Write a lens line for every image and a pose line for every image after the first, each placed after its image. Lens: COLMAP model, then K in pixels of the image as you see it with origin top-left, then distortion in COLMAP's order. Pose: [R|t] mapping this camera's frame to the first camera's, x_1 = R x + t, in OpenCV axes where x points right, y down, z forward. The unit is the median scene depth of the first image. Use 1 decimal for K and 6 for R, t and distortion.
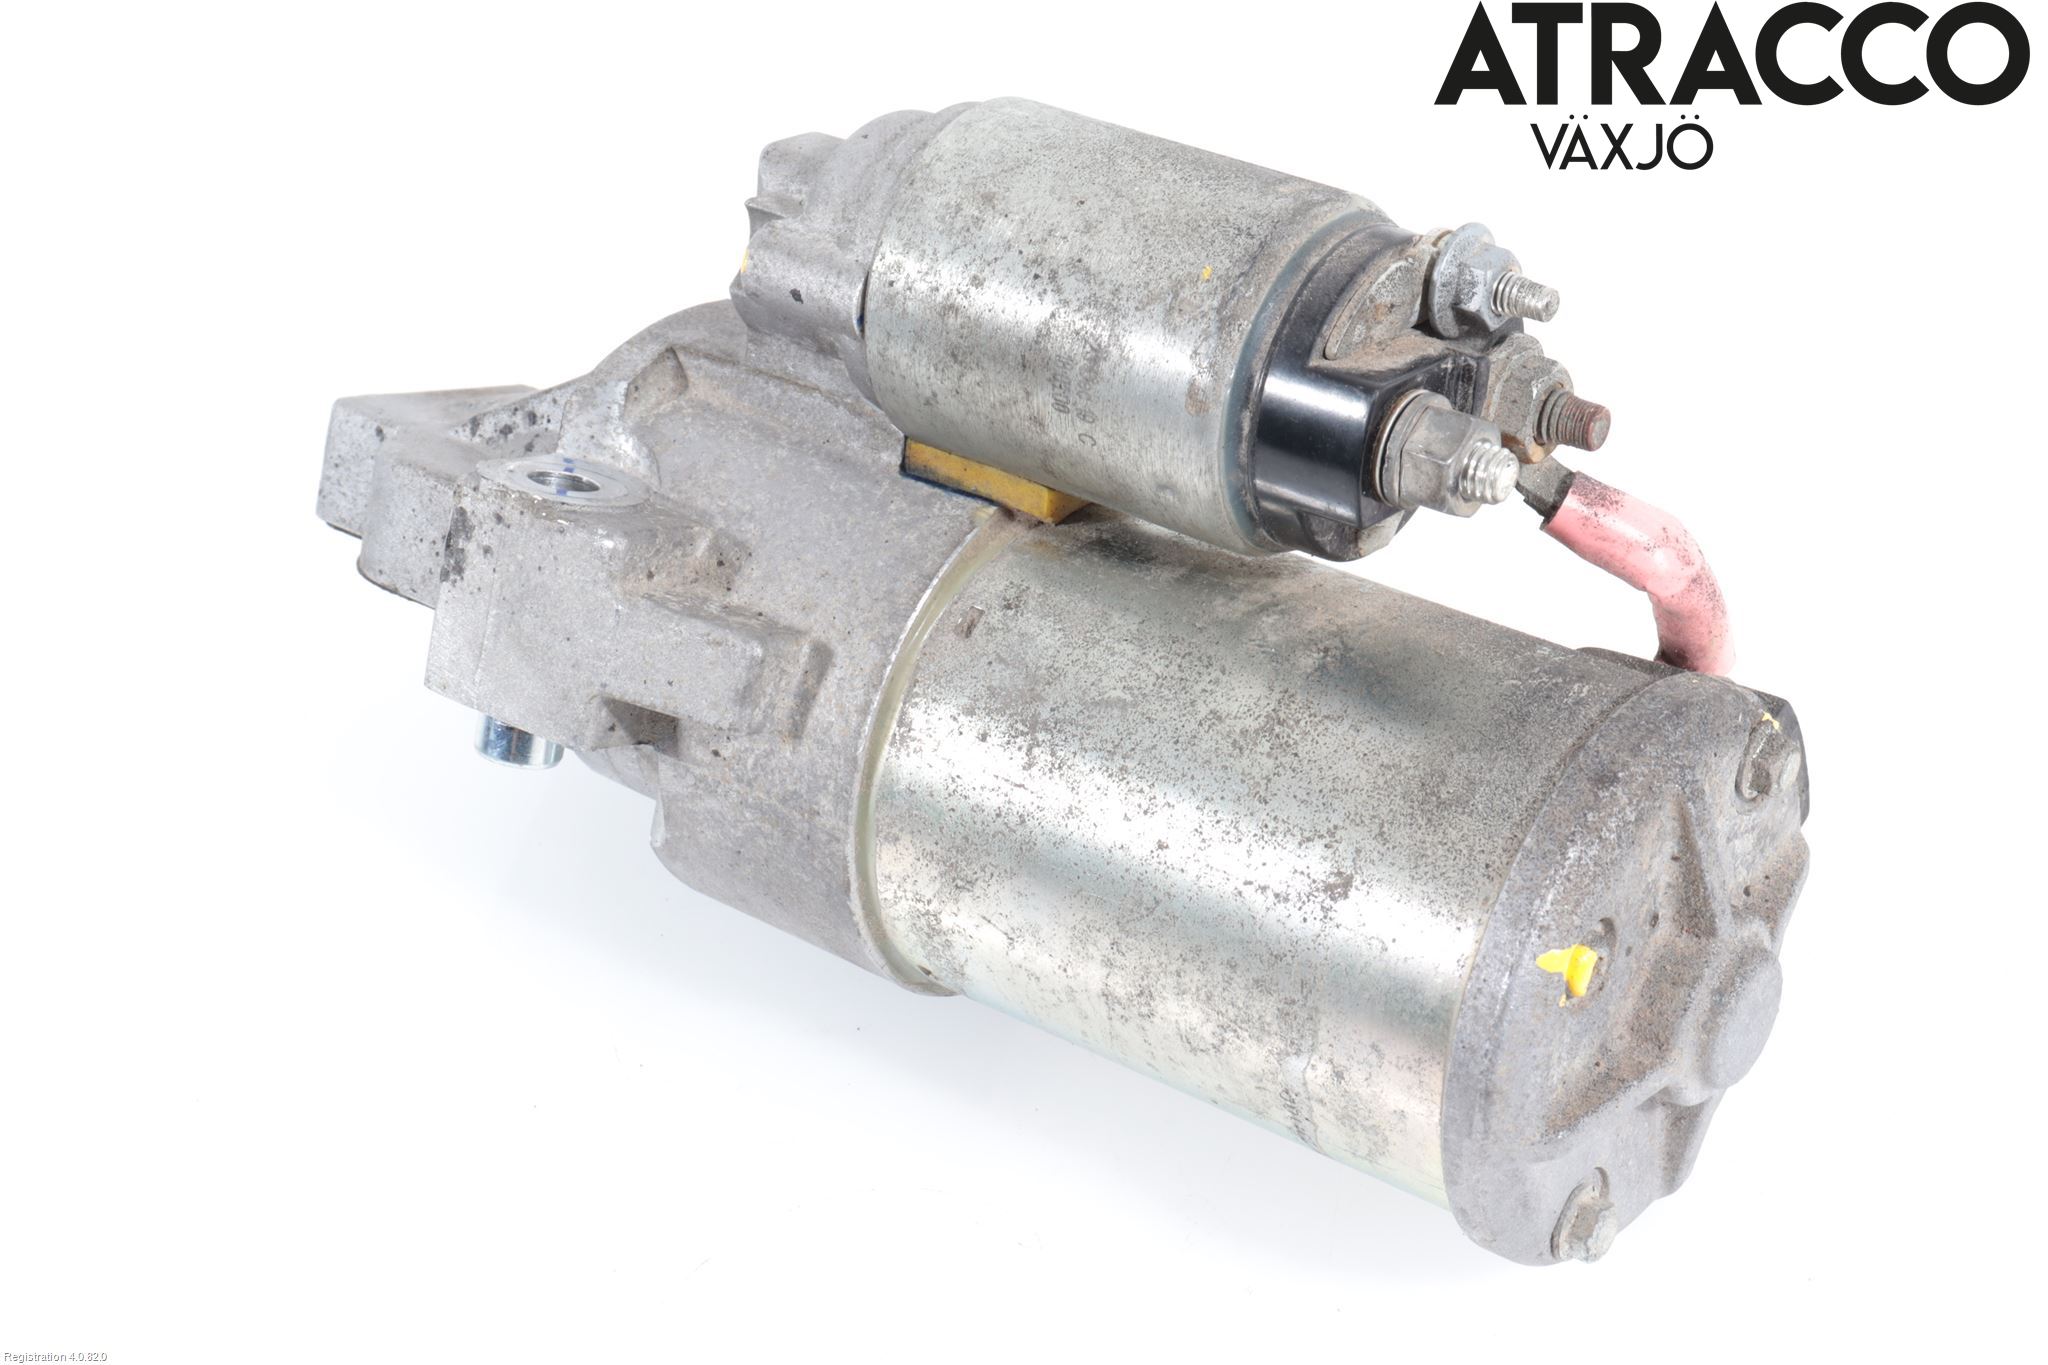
lens RADIAL K [[3995.6, 0, 1022.8], [0, 3995.6, 681.9], [0, 0, 1]] dist [0.053163, 0.000000]
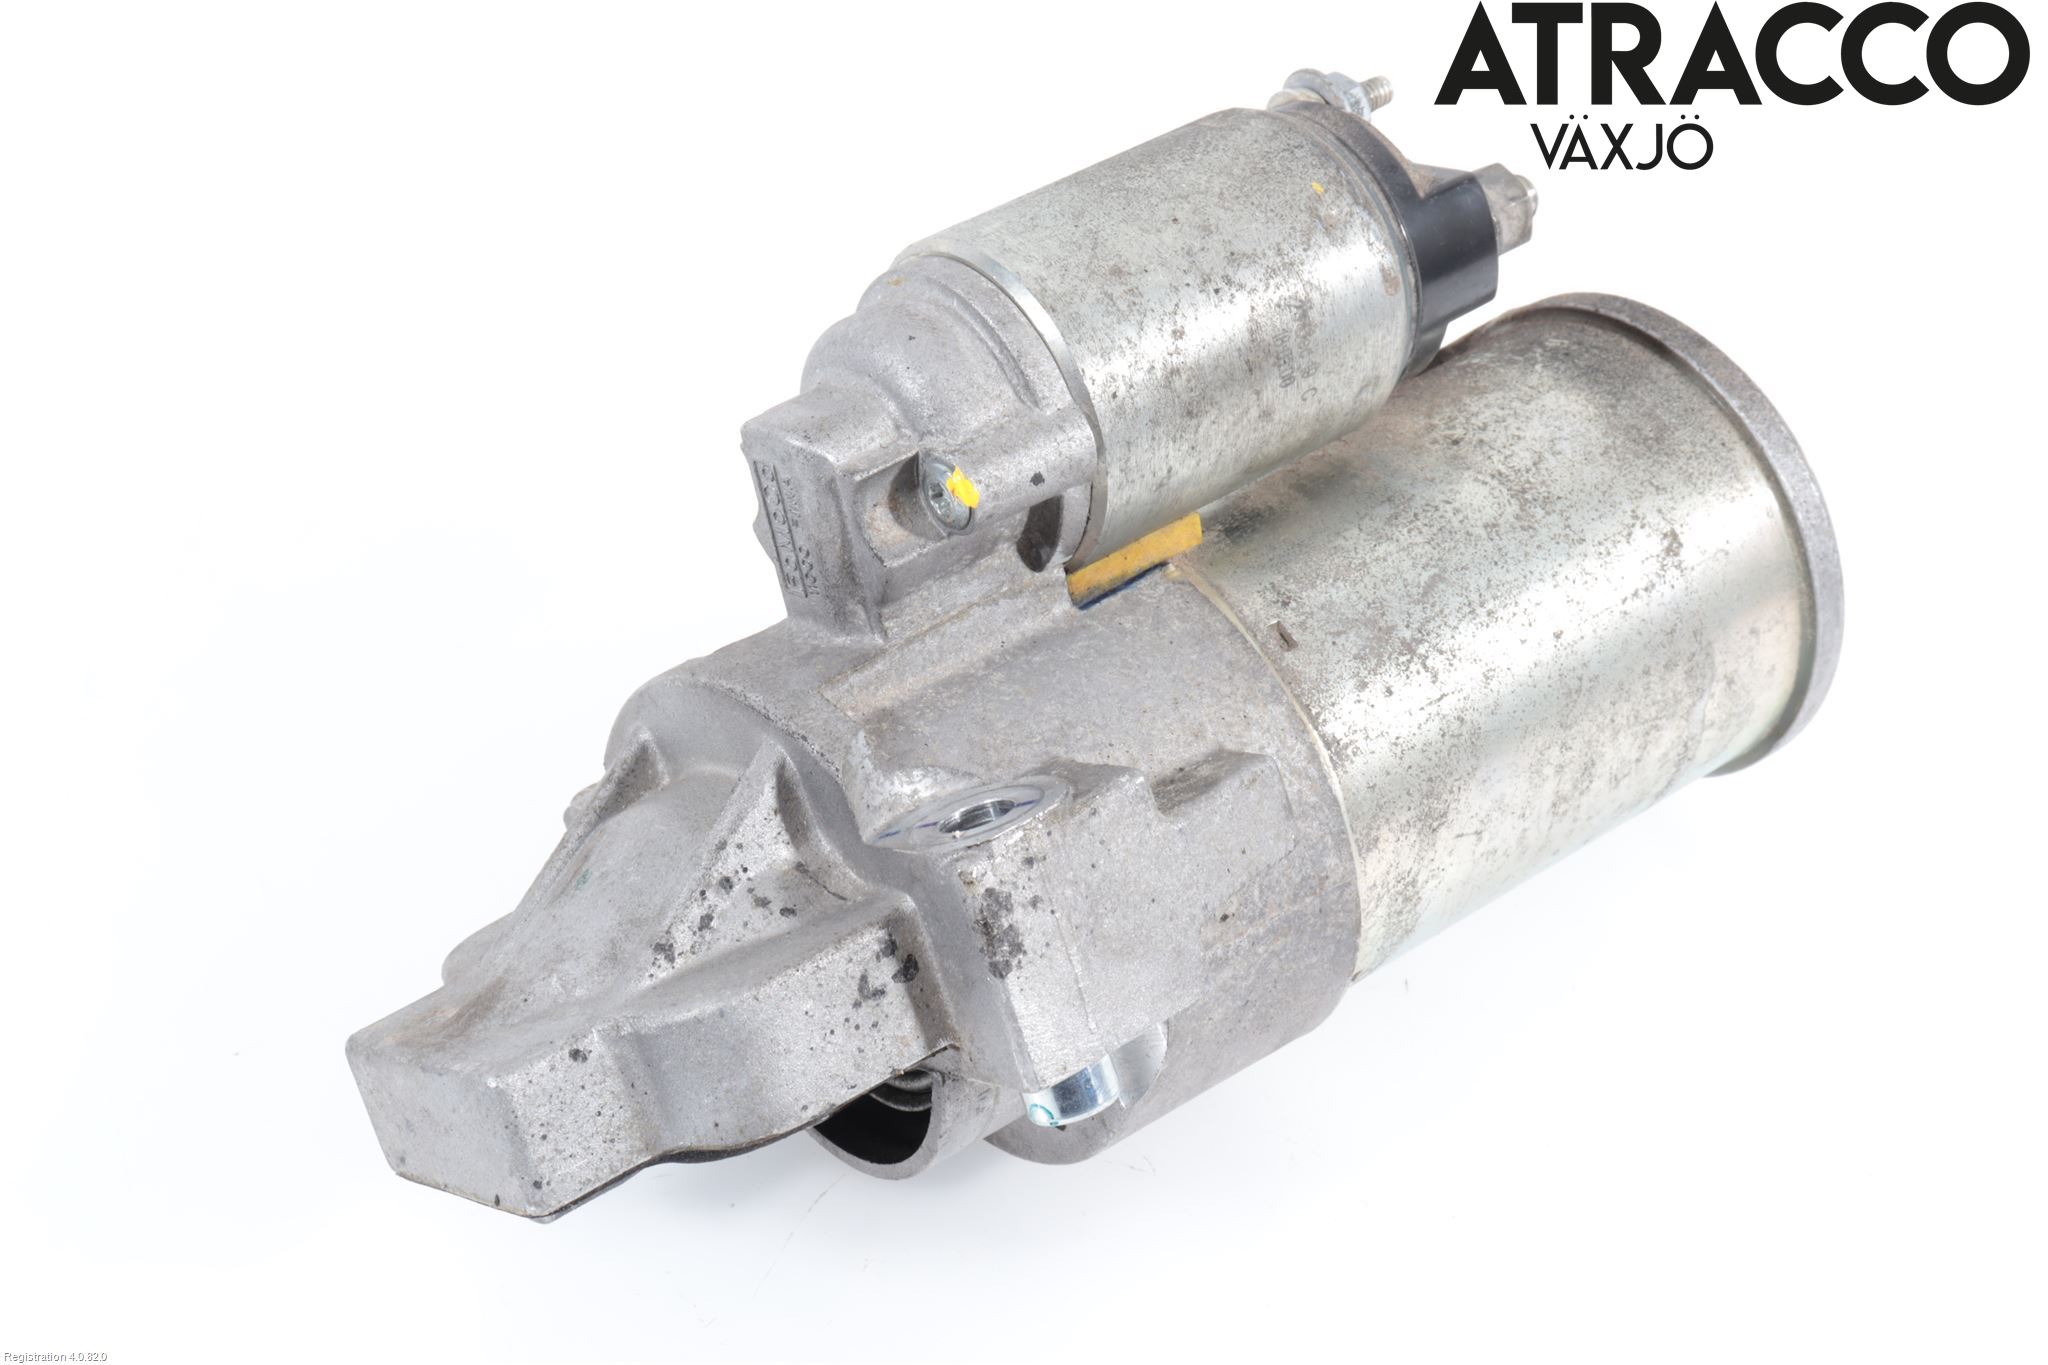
lens RADIAL K [[3995.6, 0, 1023.1], [0, 3995.6, 683.7], [0, 0, 1]] dist [0.053163, 0.000000]
pose [[0.222255, -0.508441, 0.831920, -0.906937], [0.586828, 0.751161, 0.302308, -0.362749], [-0.778612, 0.421004, 0.465316, 0.598918]]
